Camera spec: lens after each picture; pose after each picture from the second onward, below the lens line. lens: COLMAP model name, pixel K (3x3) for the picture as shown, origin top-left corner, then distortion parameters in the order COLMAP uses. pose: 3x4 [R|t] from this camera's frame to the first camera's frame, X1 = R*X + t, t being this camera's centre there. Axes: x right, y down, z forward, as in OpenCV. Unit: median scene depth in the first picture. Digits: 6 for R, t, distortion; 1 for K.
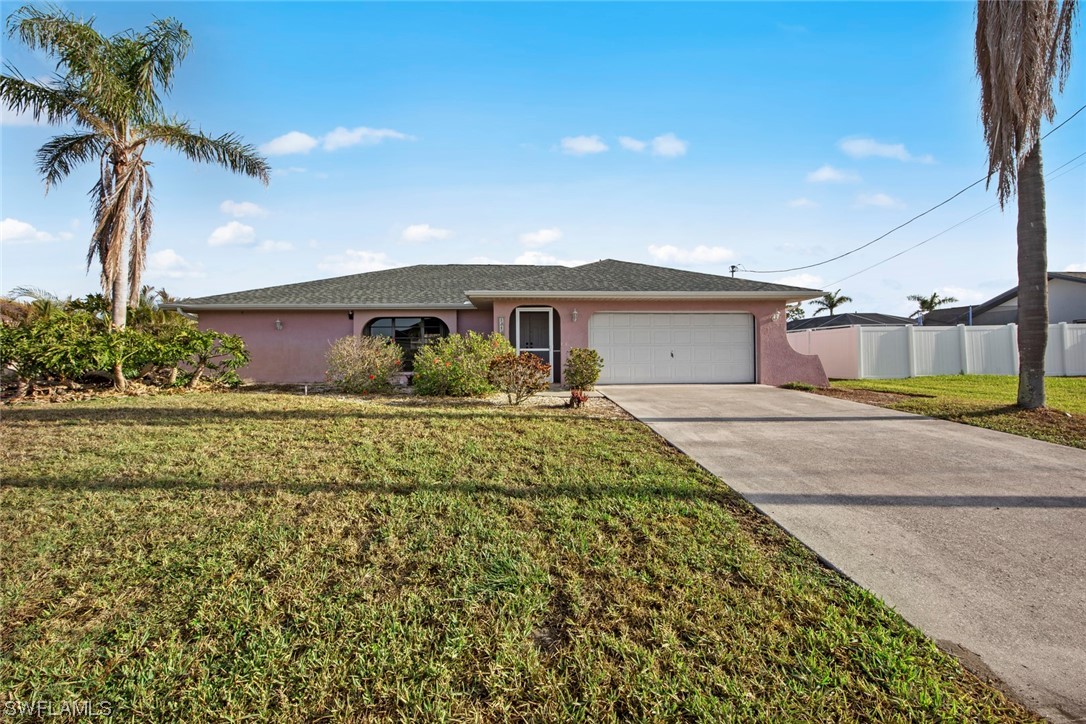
lens RADIAL K [[421.6, 0, 548.5], [0, 421.6, 356.2], [0, 0, 1]] dist [0.007107, -0.002623]
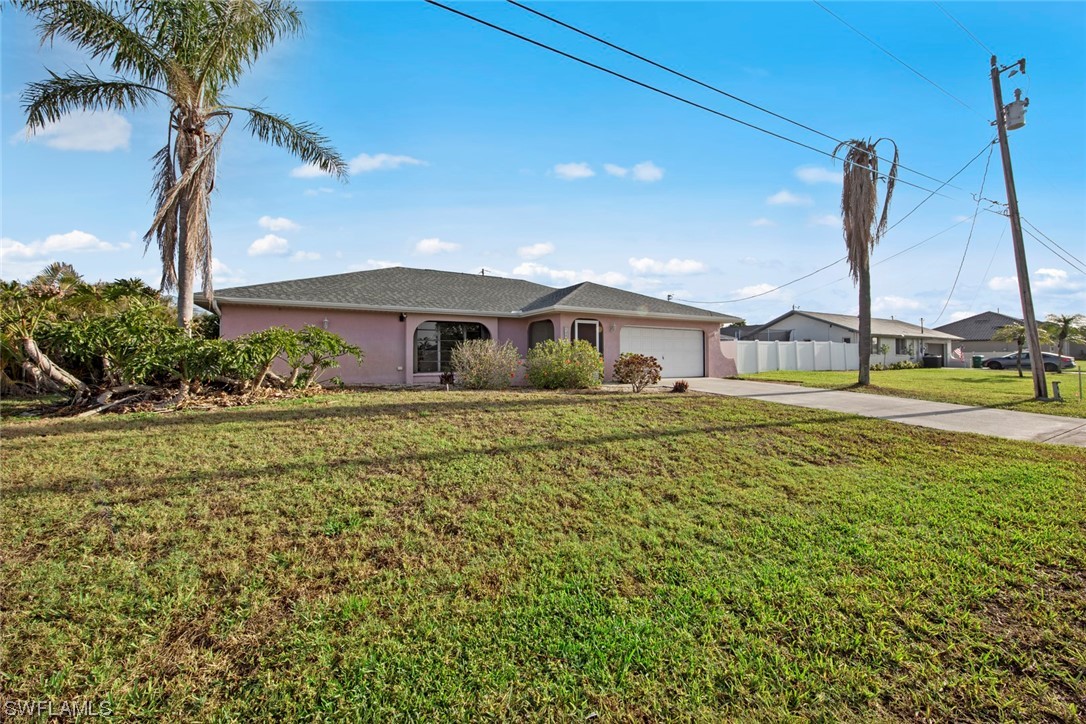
lens RADIAL K [[421.6, 0, 541.7], [0, 421.6, 364.3], [0, 0, 1]] dist [0.007107, -0.002623]
pose [[0.897946, -0.000185, 0.440106, -0.680597], [-0.005595, 0.999914, 0.011836, 0.004552], [-0.440070, -0.013091, 0.897868, -0.091658]]
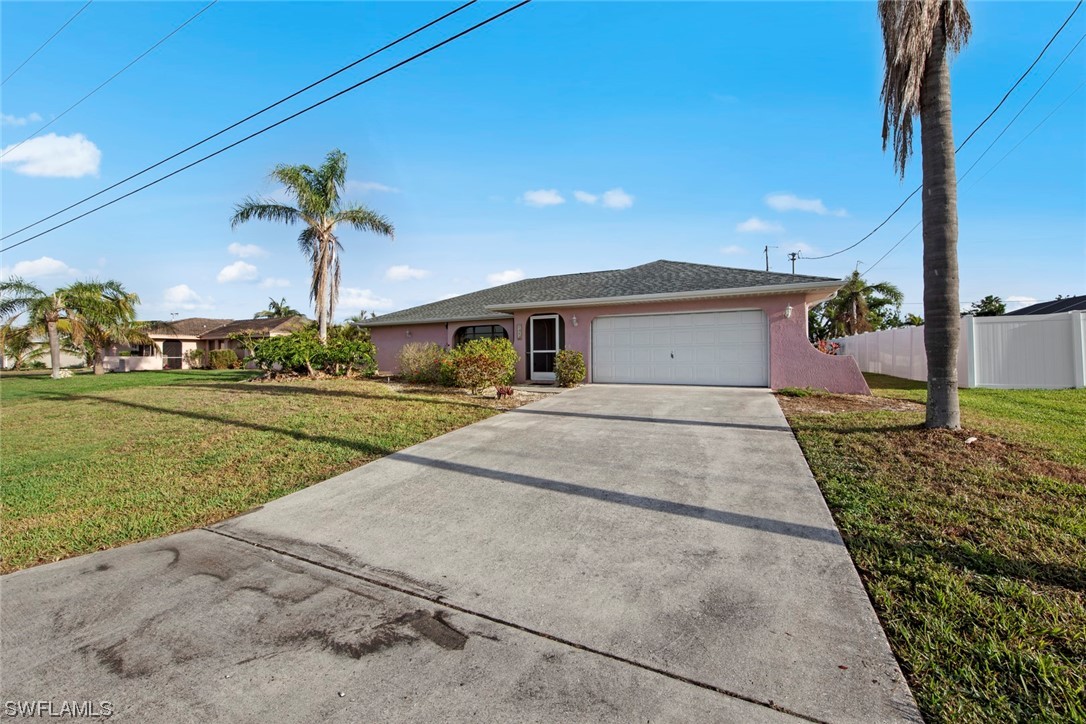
lens RADIAL K [[421.6, 0, 543.5], [0, 421.6, 356.5], [0, 0, 1]] dist [0.007107, -0.002623]
pose [[0.872055, 0.001255, -0.489406, 0.504980], [0.001365, 0.999987, 0.004996, -0.006372], [0.489406, -0.005025, 0.872042, -0.022743]]
